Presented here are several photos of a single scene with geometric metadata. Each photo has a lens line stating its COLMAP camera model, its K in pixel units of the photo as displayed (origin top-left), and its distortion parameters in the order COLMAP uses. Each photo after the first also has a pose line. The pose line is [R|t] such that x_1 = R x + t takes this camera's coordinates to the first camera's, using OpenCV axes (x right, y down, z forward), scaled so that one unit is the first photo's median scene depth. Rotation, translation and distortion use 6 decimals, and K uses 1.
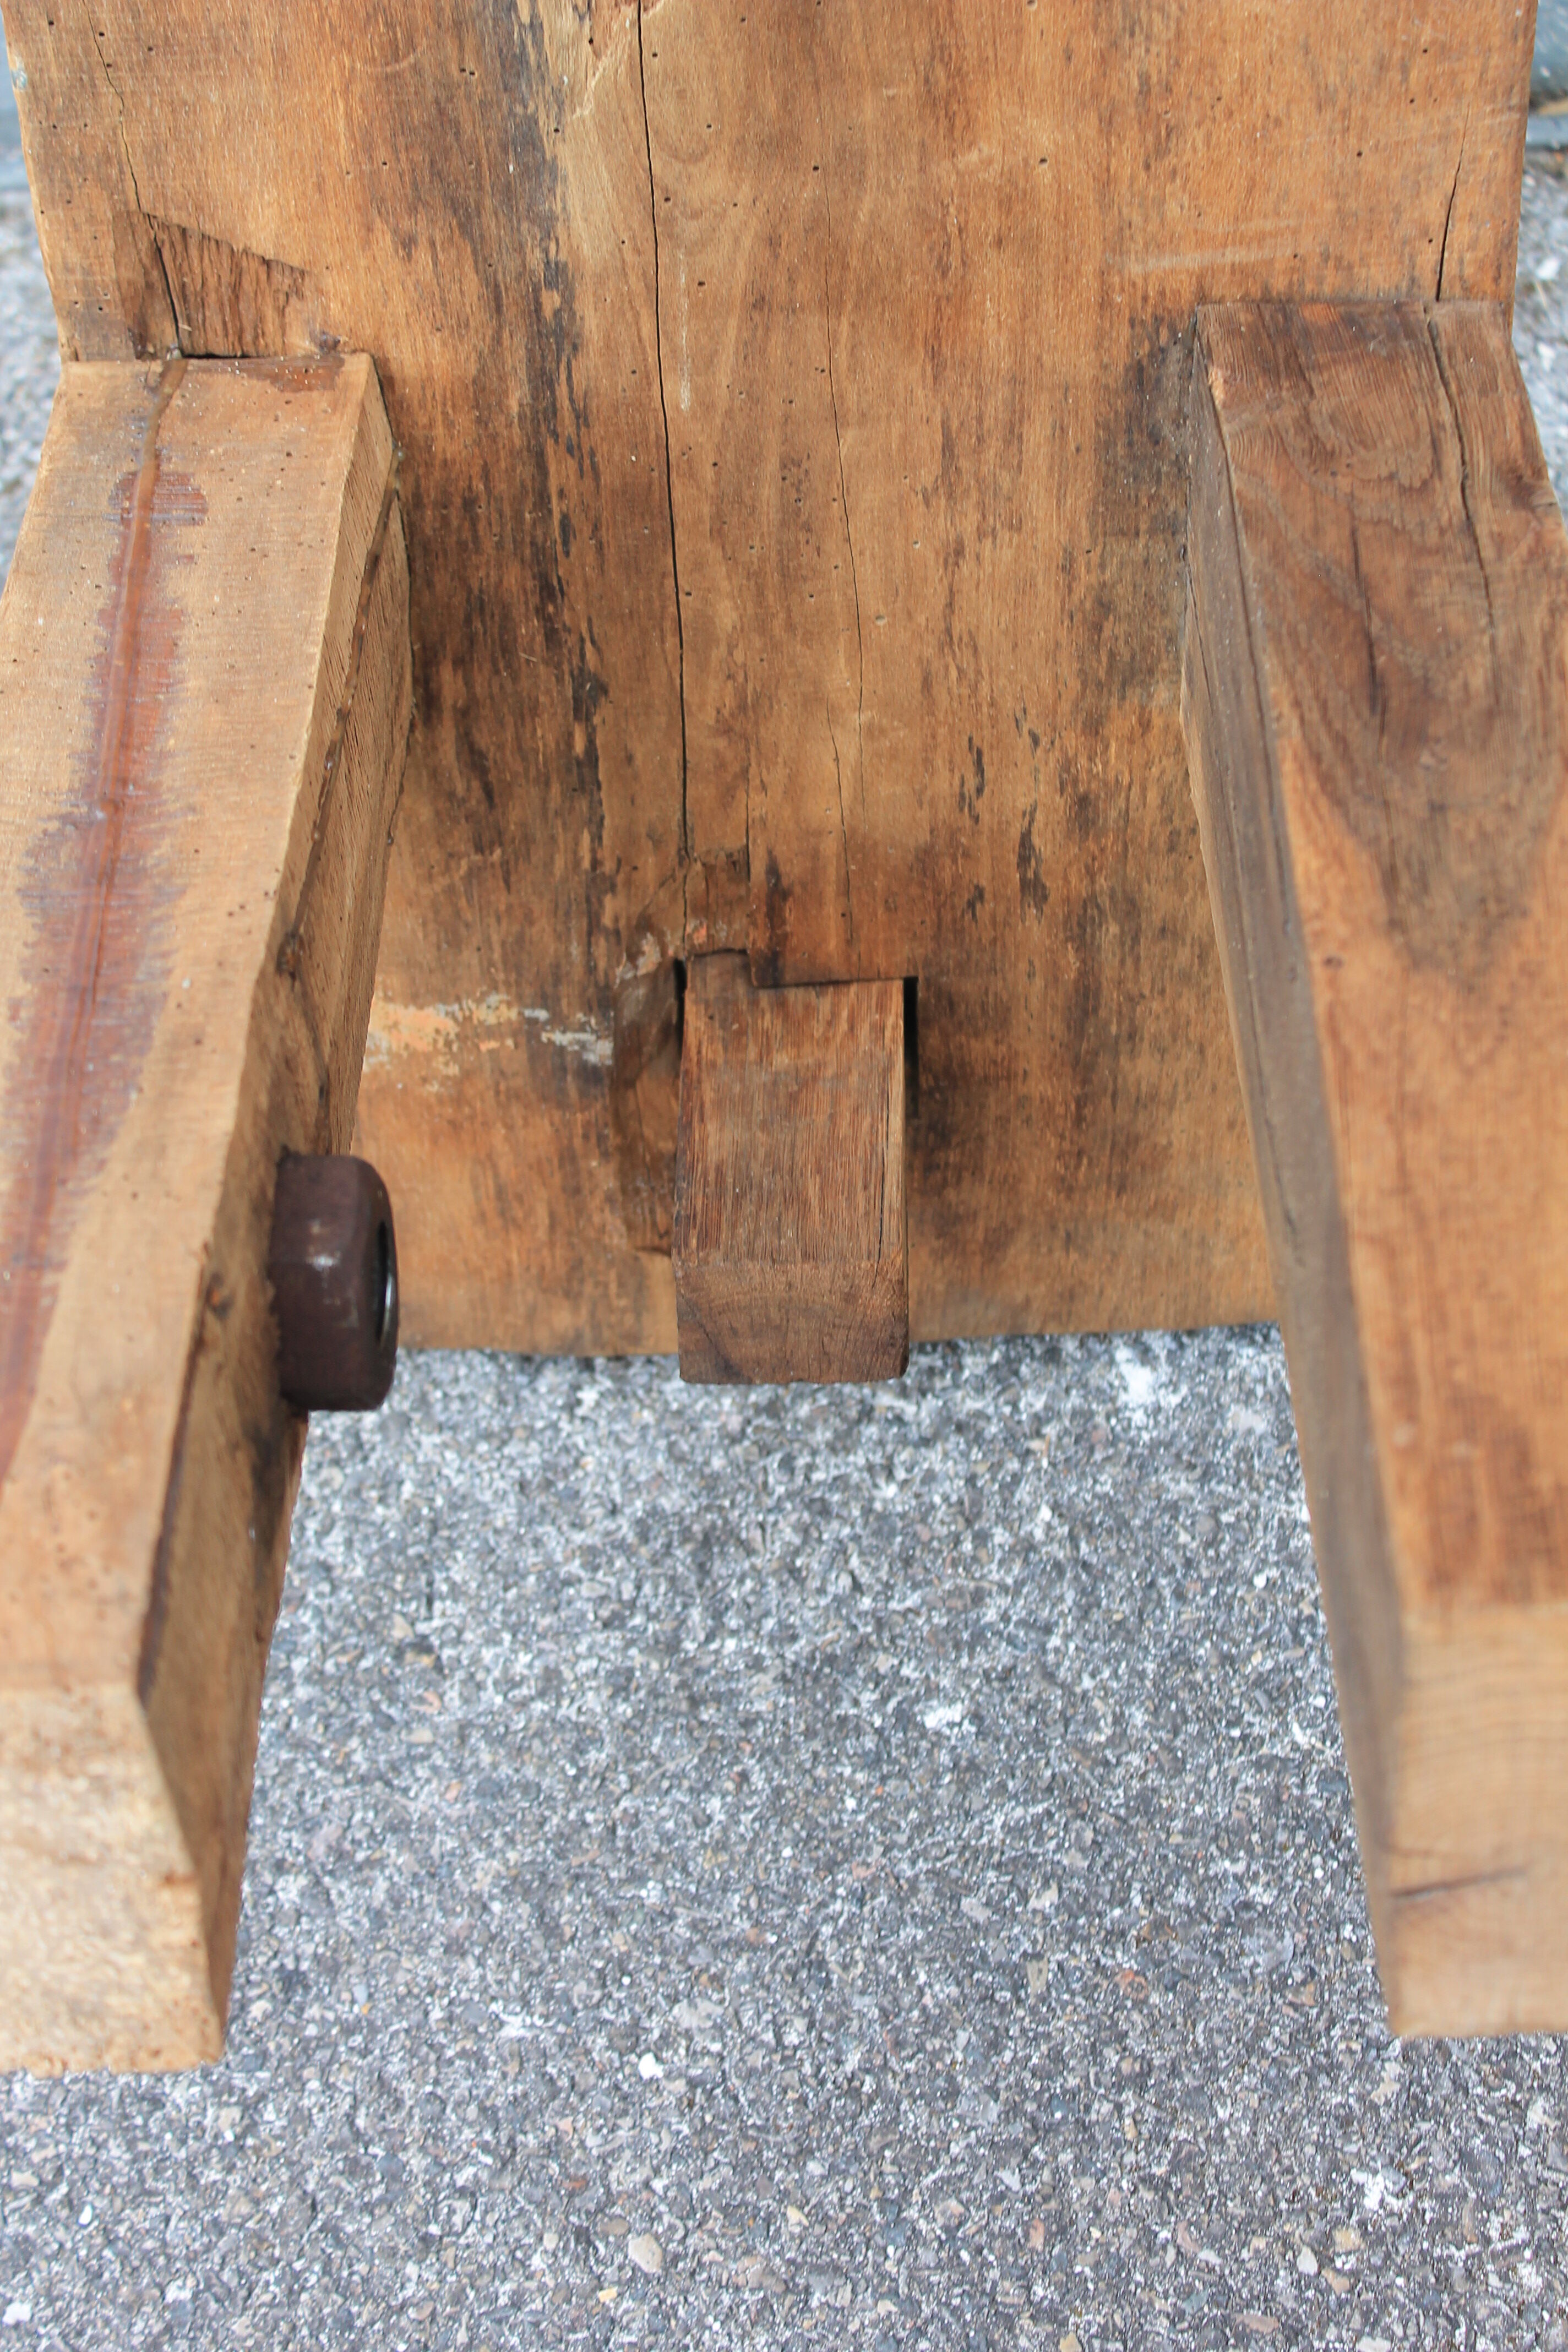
lens RADIAL K [[4008.5, 0, 732.0], [0, 4008.5, 1129.1], [0, 0, 1]] dist [0.011934, 0.000000]
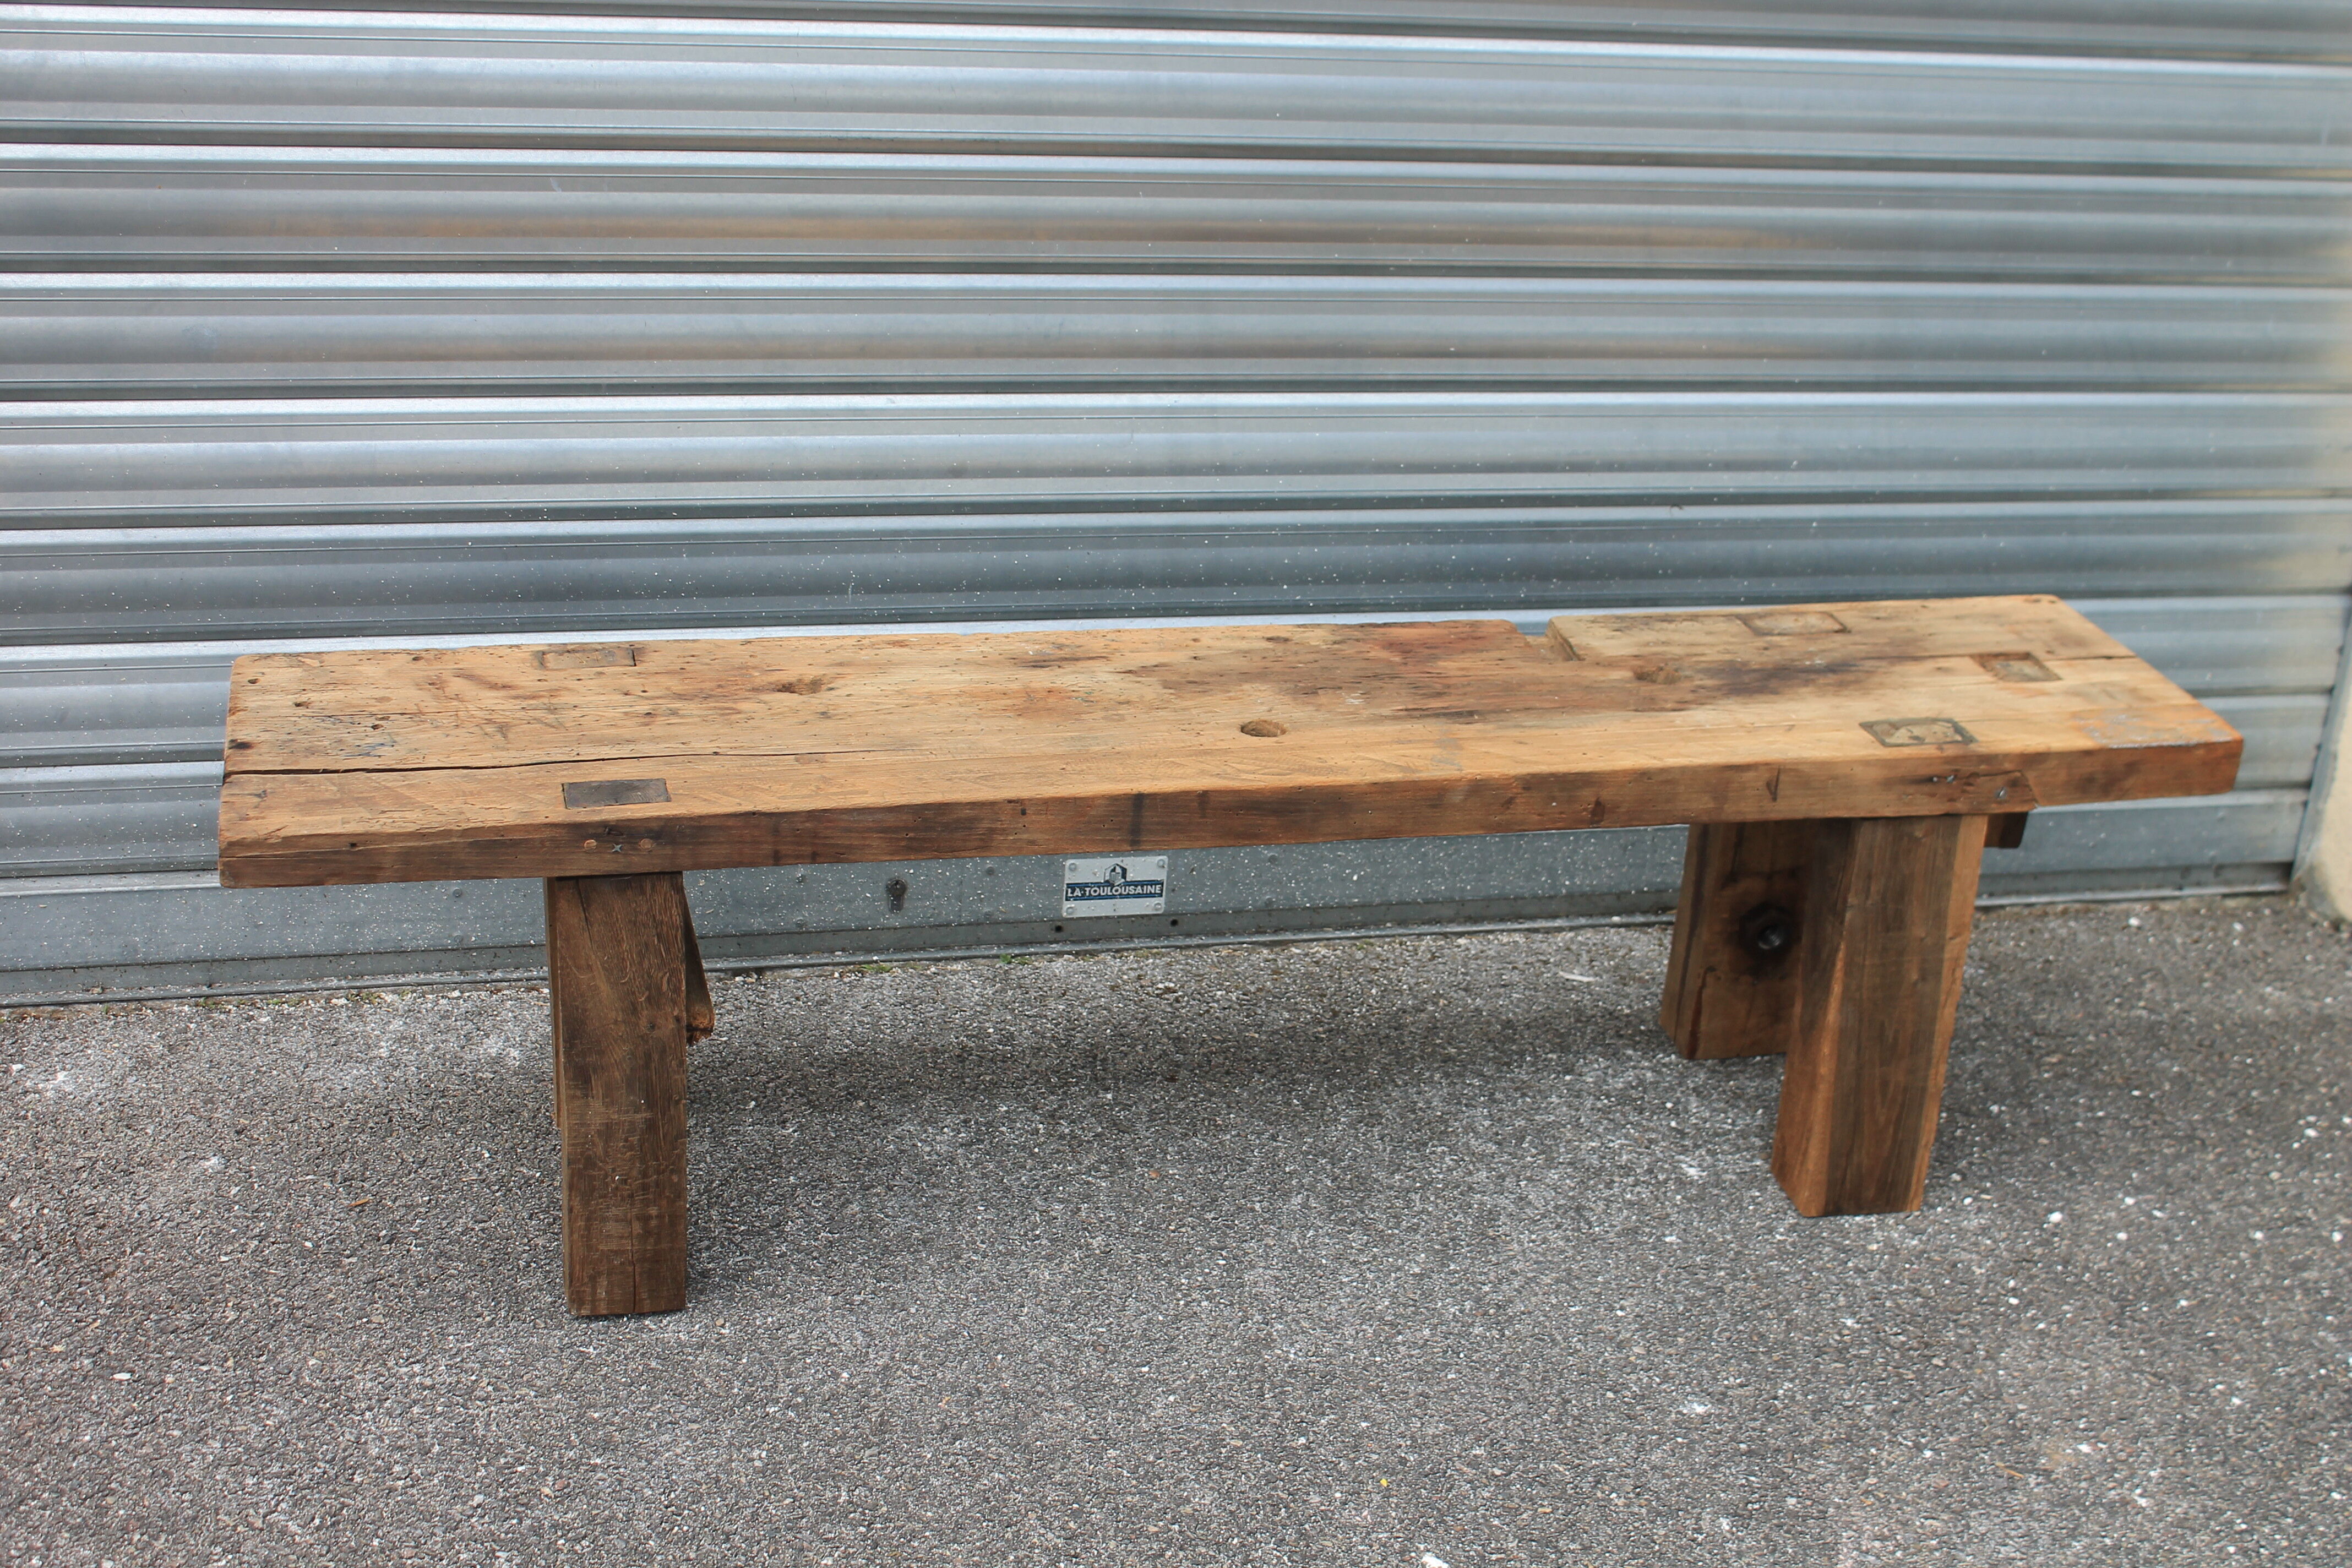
lens RADIAL K [[3288.7, 0, 1271.0], [0, 3288.7, 710.8], [0, 0, 1]] dist [-0.025225, 0.000000]
pose [[0.962892, -0.002452, 0.269875, -0.954530], [0.163852, 0.799890, -0.577345, 1.271932], [-0.214455, 0.600141, 0.770610, -1.156289]]
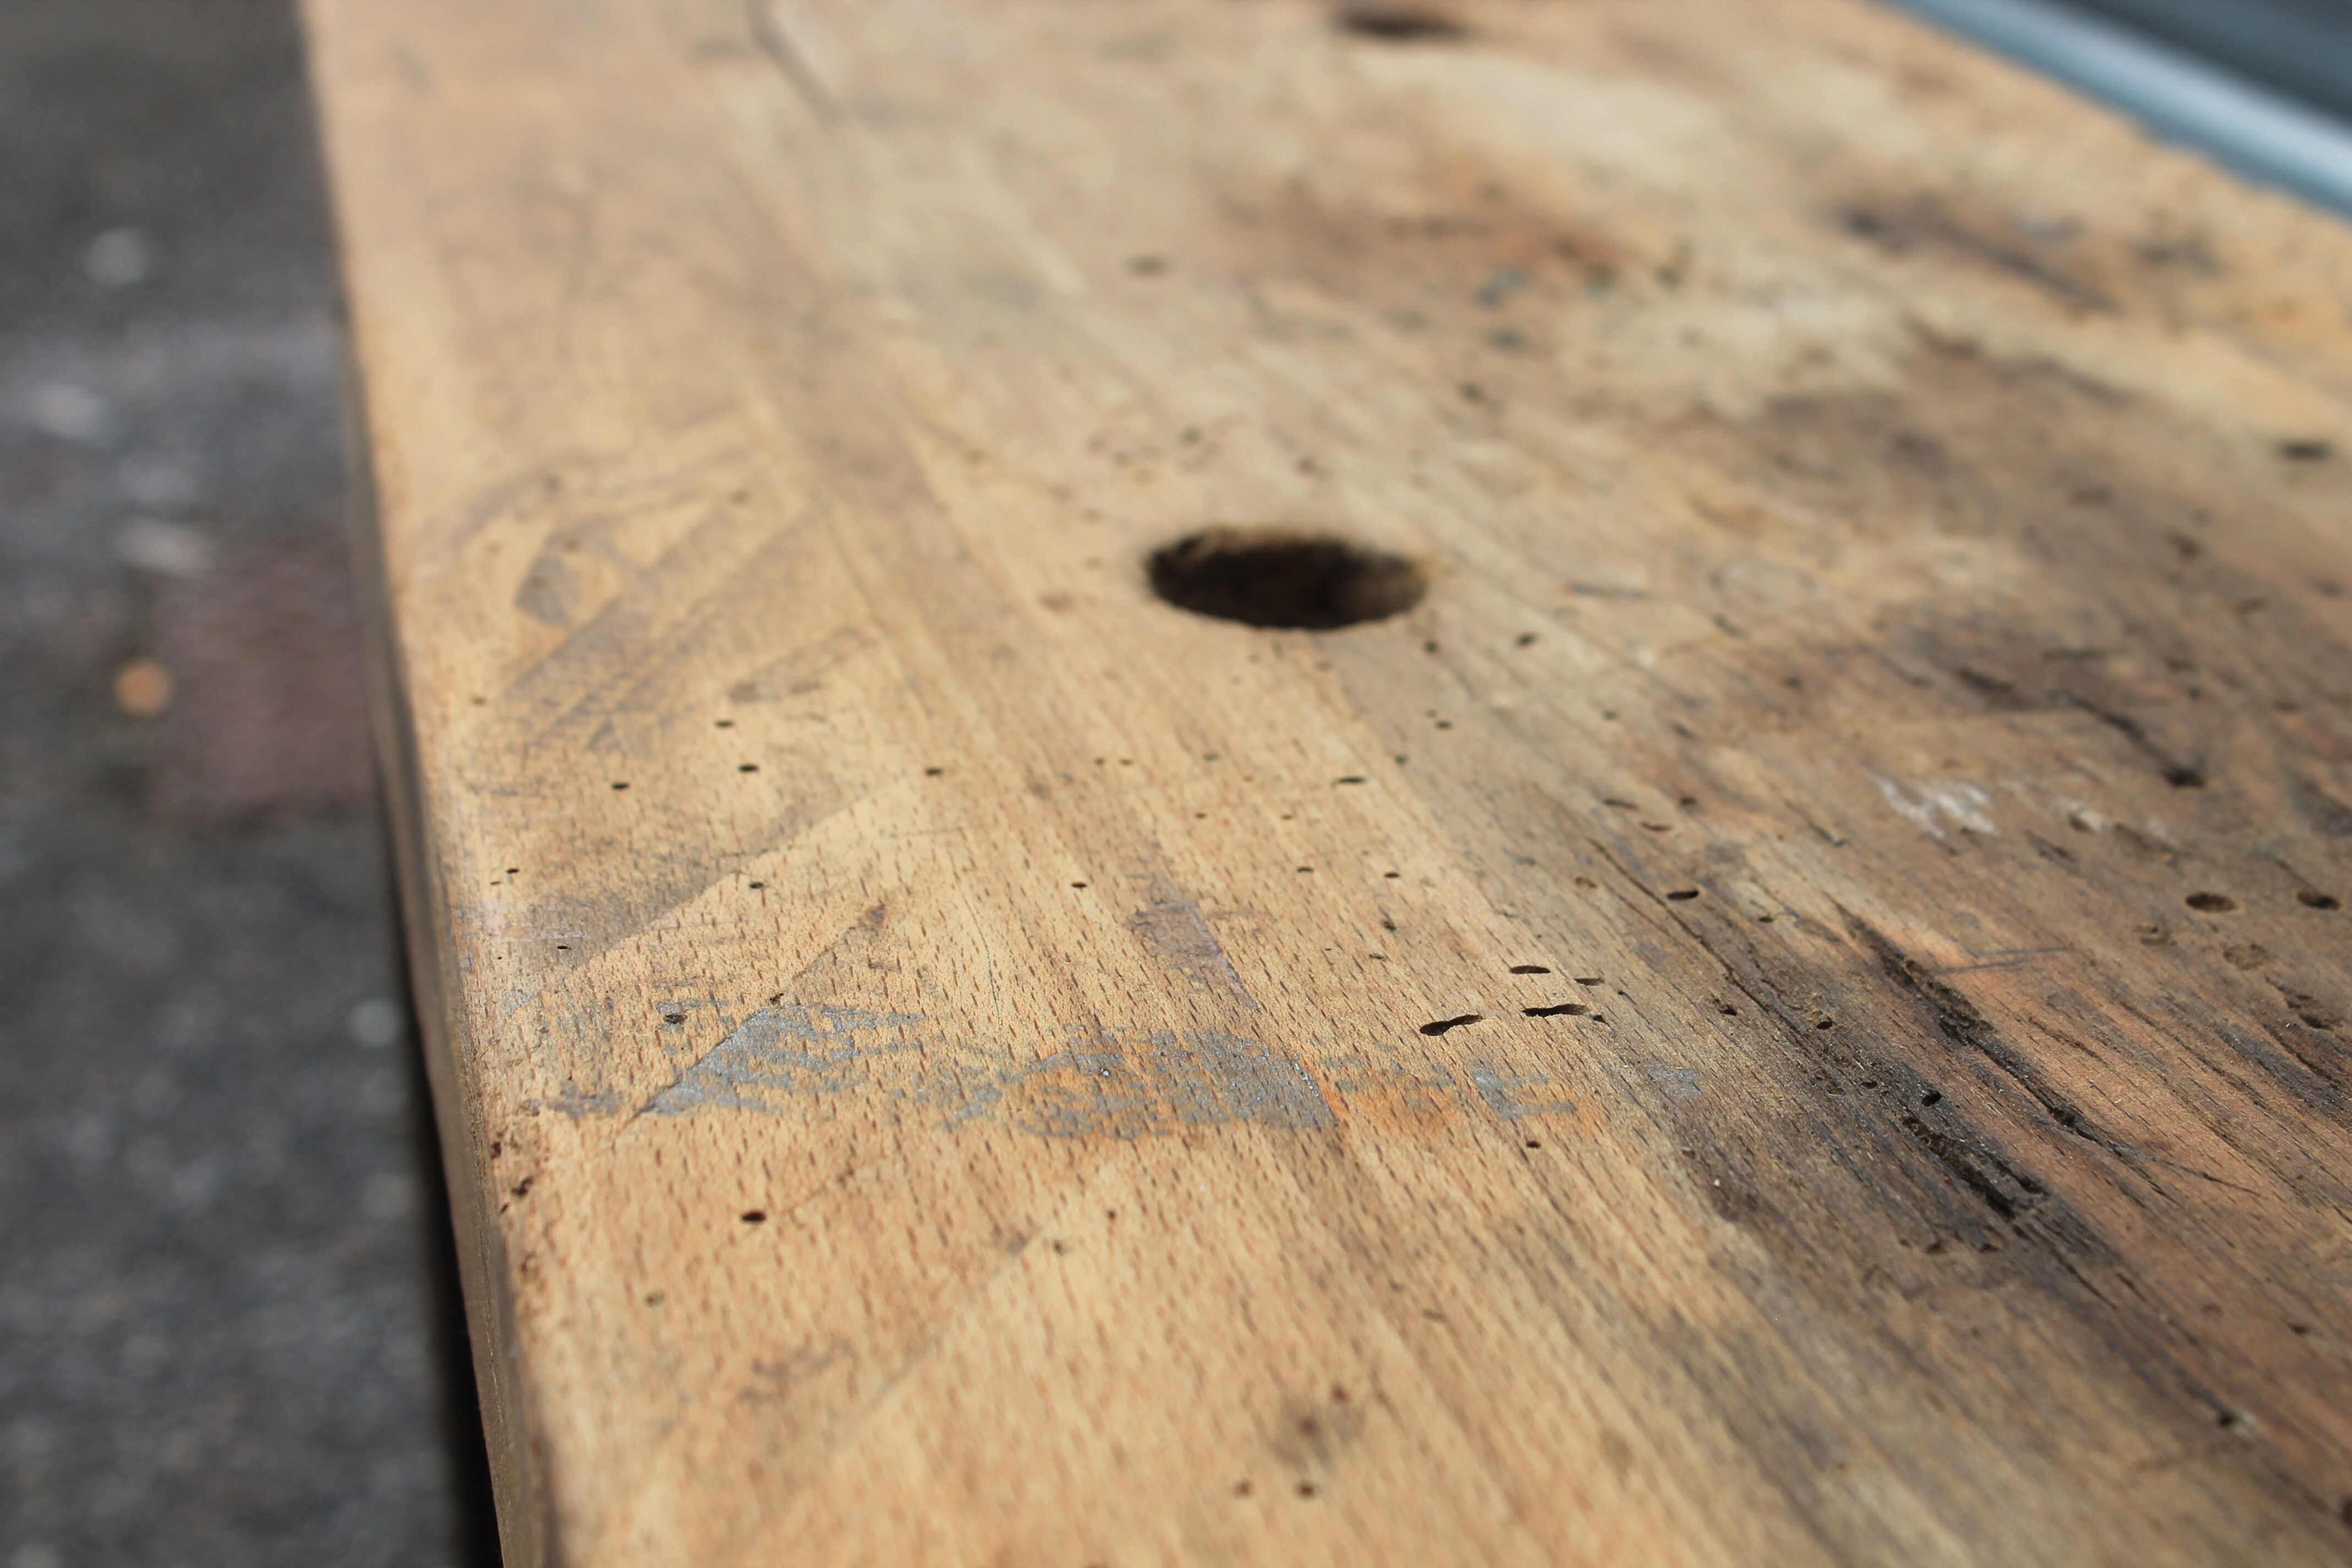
lens RADIAL K [[4022.5, 0, 1182.5], [0, 4022.5, 772.5], [0, 0, 1]] dist [0.014959, 0.000000]
pose [[0.210893, 0.377065, -0.901857, 0.130642], [-0.849312, 0.527436, 0.021914, -0.128554], [0.483935, 0.761337, 0.431479, 0.561781]]
